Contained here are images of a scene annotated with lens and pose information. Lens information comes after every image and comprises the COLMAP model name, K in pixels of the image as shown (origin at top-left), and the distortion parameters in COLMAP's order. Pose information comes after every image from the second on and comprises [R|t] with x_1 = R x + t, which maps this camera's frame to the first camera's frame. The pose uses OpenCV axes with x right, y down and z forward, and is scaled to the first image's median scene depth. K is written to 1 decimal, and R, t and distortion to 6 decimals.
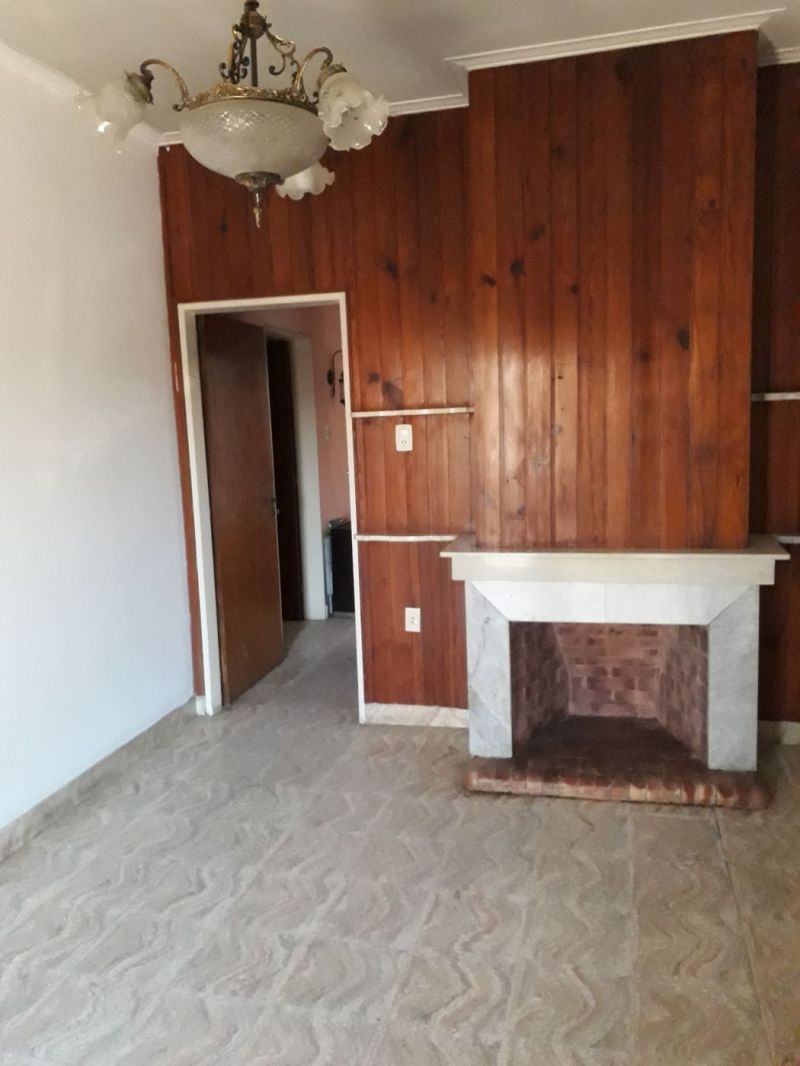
lens RADIAL K [[853.3, 0, 400.0], [0, 853.3, 532.1], [0, 0, 1]] dist [0.052378, 0.000410]
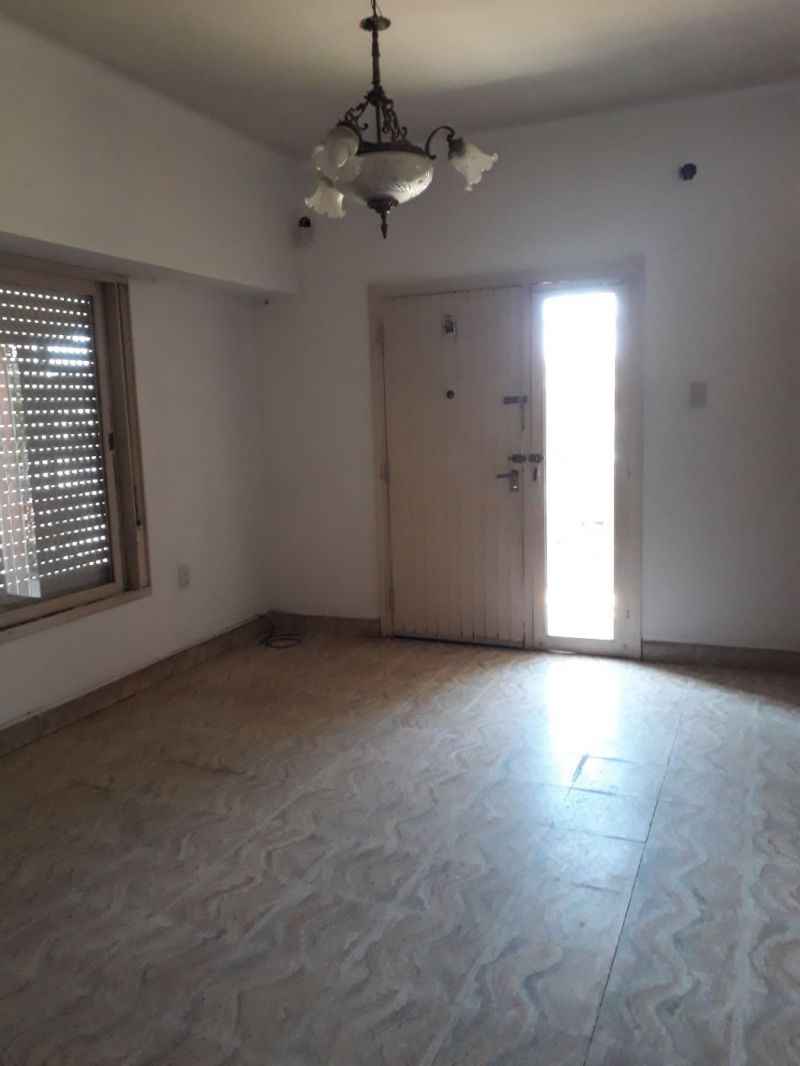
lens RADIAL K [[853.3, 0, 399.6], [0, 853.3, 533.1], [0, 0, 1]] dist [0.052378, 0.000410]
pose [[-0.984226, 0.047678, 0.170372, -0.301403], [0.094839, 0.955131, 0.280589, -0.205548], [-0.149350, 0.292321, -0.944586, 1.818555]]
